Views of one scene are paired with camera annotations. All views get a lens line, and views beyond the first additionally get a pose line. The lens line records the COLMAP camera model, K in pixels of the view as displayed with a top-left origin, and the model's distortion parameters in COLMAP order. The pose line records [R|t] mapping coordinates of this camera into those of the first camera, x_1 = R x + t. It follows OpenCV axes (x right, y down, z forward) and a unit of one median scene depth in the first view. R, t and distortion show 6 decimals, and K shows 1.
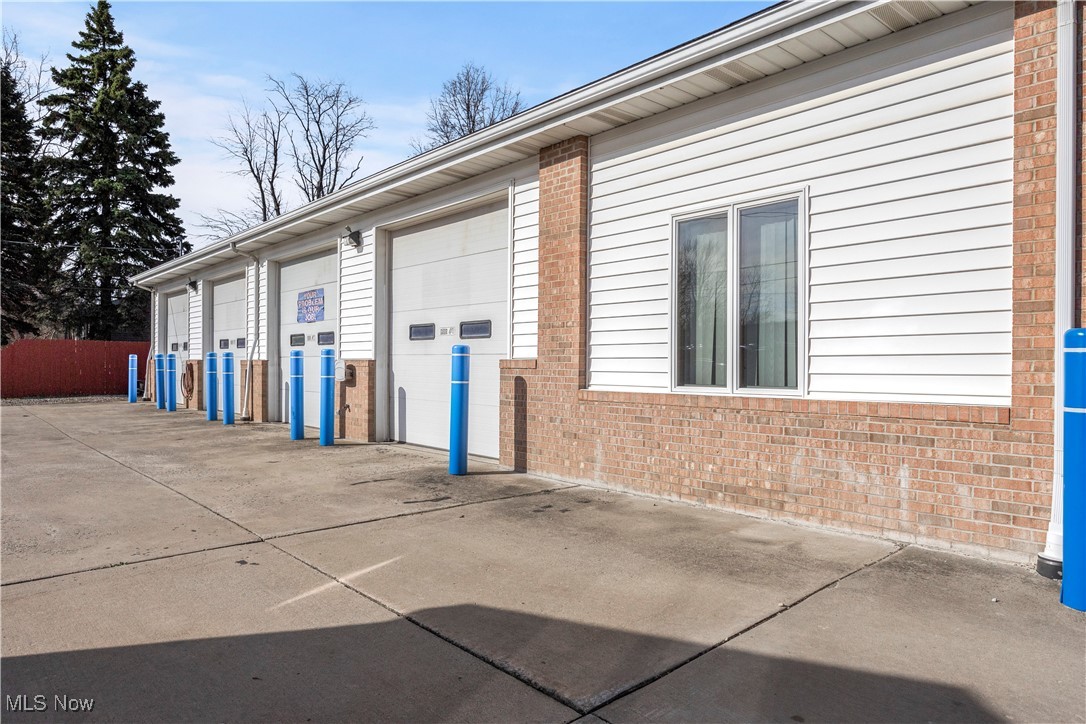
lens RADIAL K [[706.5, 0, 543.0], [0, 706.5, 351.8], [0, 0, 1]] dist [0.022164, 0.005331]
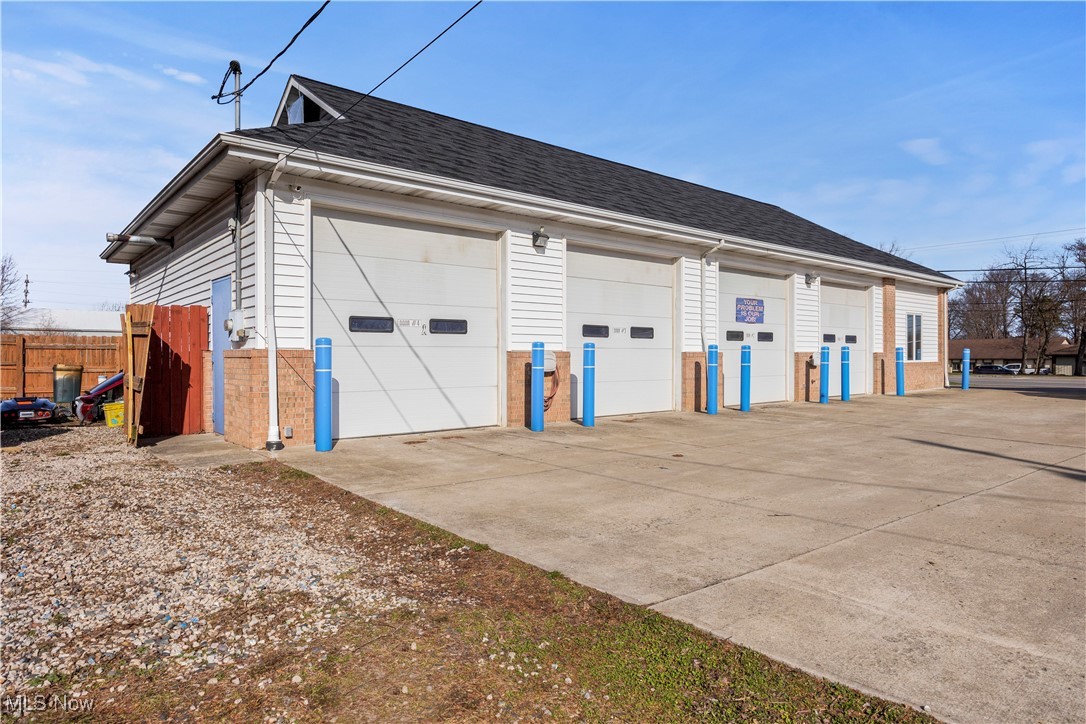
lens RADIAL K [[652.7, 0, 542.3], [0, 652.7, 366.3], [0, 0, 1]] dist [-0.005022, -0.000991]
pose [[0.010765, -0.005935, 0.999924, -0.593872], [-0.001266, 0.999982, 0.005949, 0.011600], [-0.999941, -0.001330, 0.010758, 0.534252]]
